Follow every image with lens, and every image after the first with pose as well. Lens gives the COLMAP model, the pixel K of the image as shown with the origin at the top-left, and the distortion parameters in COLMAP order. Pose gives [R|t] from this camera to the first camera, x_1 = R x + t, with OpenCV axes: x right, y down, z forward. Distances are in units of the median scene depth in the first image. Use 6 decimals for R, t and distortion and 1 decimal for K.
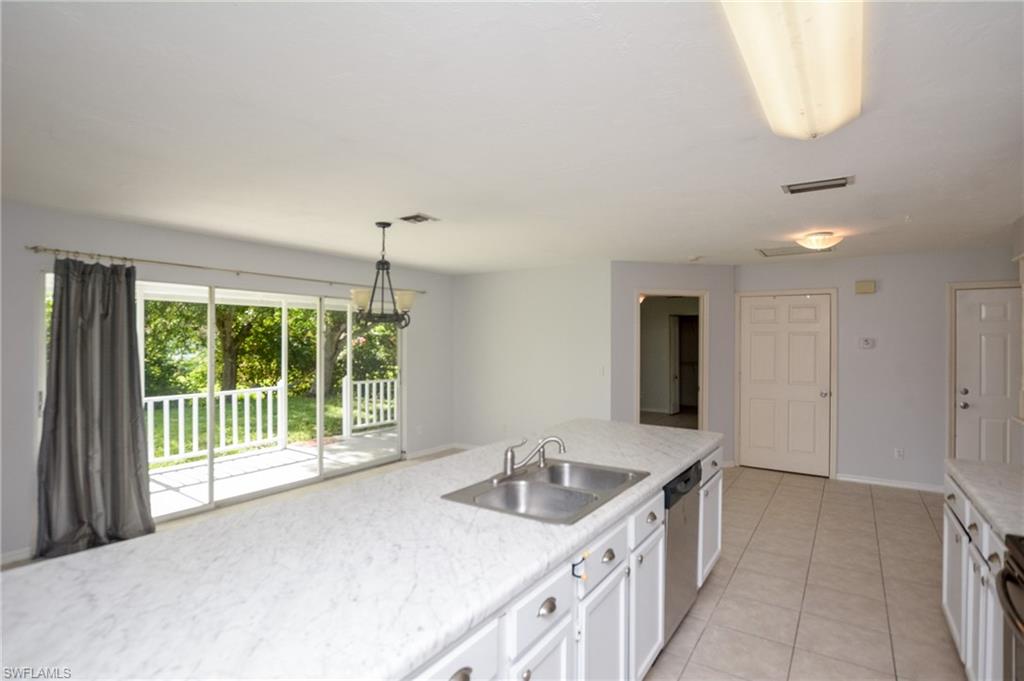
lens RADIAL K [[504.9, 0, 506.8], [0, 504.9, 339.4], [0, 0, 1]] dist [-0.016697, -0.000156]
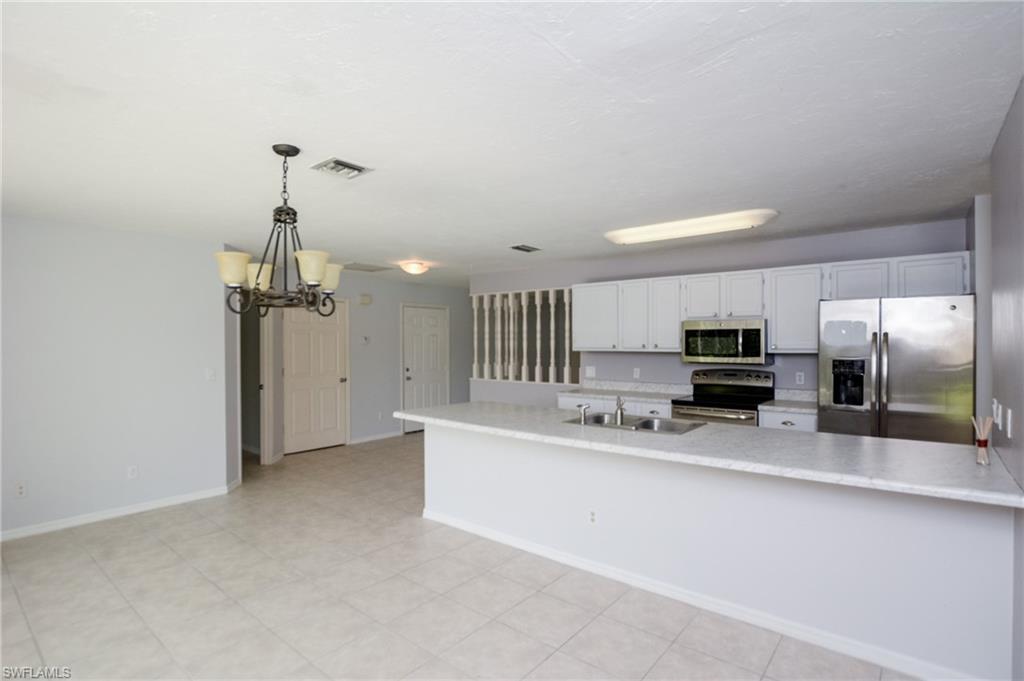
lens RADIAL K [[504.9, 0, 506.8], [0, 504.9, 339.4], [0, 0, 1]] dist [-0.016697, -0.000156]
pose [[0.084014, 0.000901, 0.996464, -0.604661], [-0.007297, 0.999973, -0.000289, 0.003809], [-0.996438, -0.007246, 0.084018, 0.480346]]
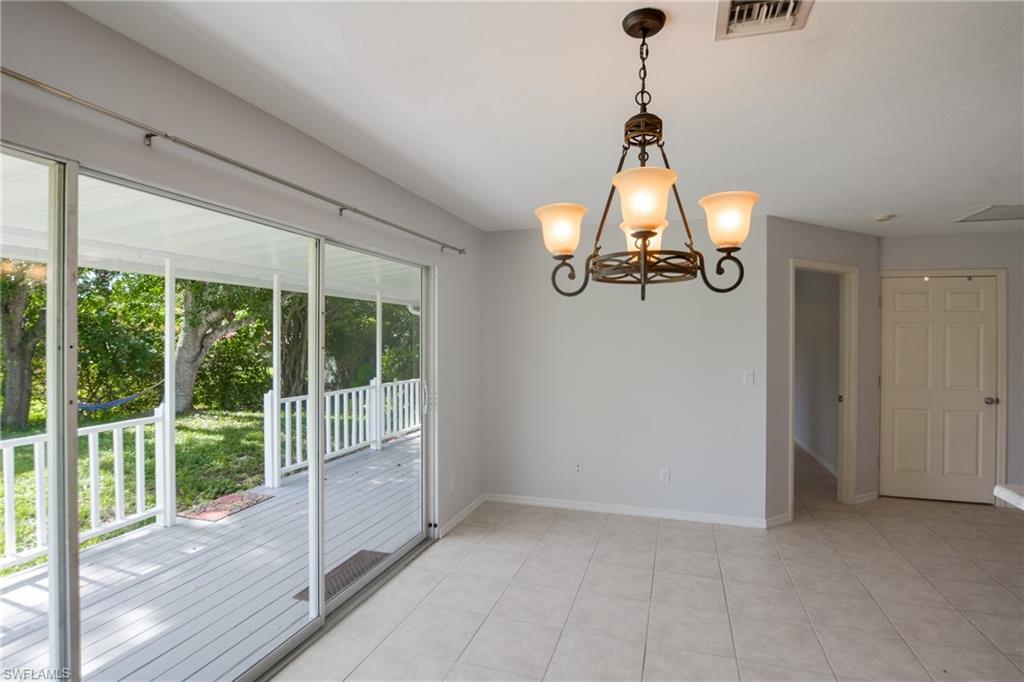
lens RADIAL K [[504.9, 0, 506.8], [0, 504.9, 339.9], [0, 0, 1]] dist [-0.016697, -0.000156]
pose [[0.956629, -0.003121, 0.291291, -0.324178], [-0.000059, 0.999941, 0.010908, 0.004854], [-0.291308, -0.010452, 0.956572, 0.475605]]
